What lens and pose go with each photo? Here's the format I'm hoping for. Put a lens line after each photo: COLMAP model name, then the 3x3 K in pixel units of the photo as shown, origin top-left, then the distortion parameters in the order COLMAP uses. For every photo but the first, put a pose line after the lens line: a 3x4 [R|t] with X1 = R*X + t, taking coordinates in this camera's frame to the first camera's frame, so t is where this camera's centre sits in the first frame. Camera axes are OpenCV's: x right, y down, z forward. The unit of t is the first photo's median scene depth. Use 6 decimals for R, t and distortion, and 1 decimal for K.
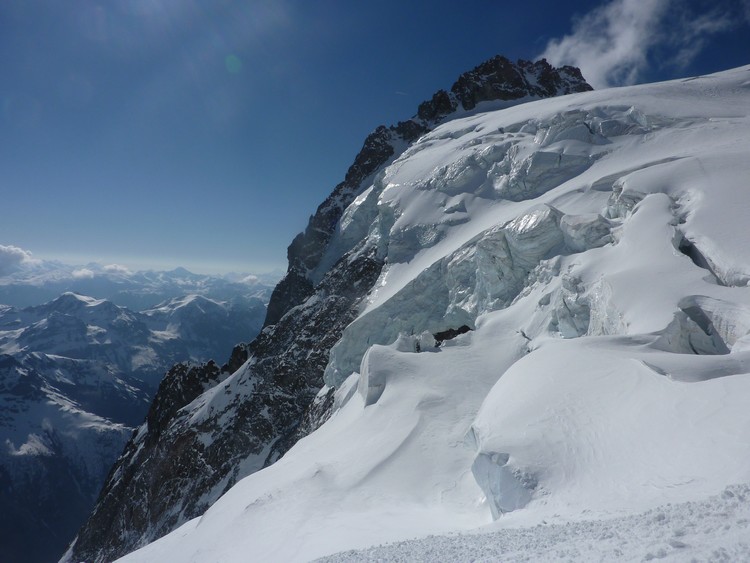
lens RADIAL K [[544.6, 0, 374.5], [0, 544.6, 278.3], [0, 0, 1]] dist [-0.025866, -0.003754]
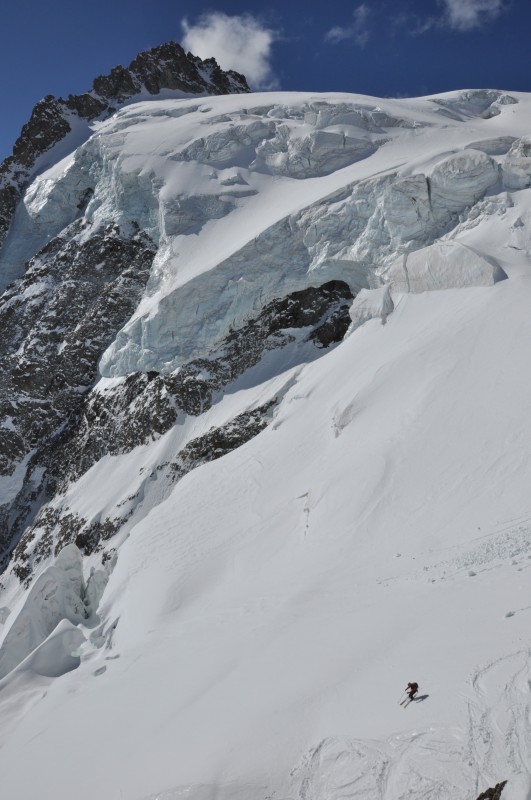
lens RADIAL K [[602.6, 0, 267.9], [0, 602.6, 406.3], [0, 0, 1]] dist [-0.114159, 0.028380]
pose [[0.827409, -0.074043, 0.556697, -0.366393], [0.003160, 0.991869, 0.127226, 0.114952], [-0.561591, -0.103509, 0.820915, 0.096395]]
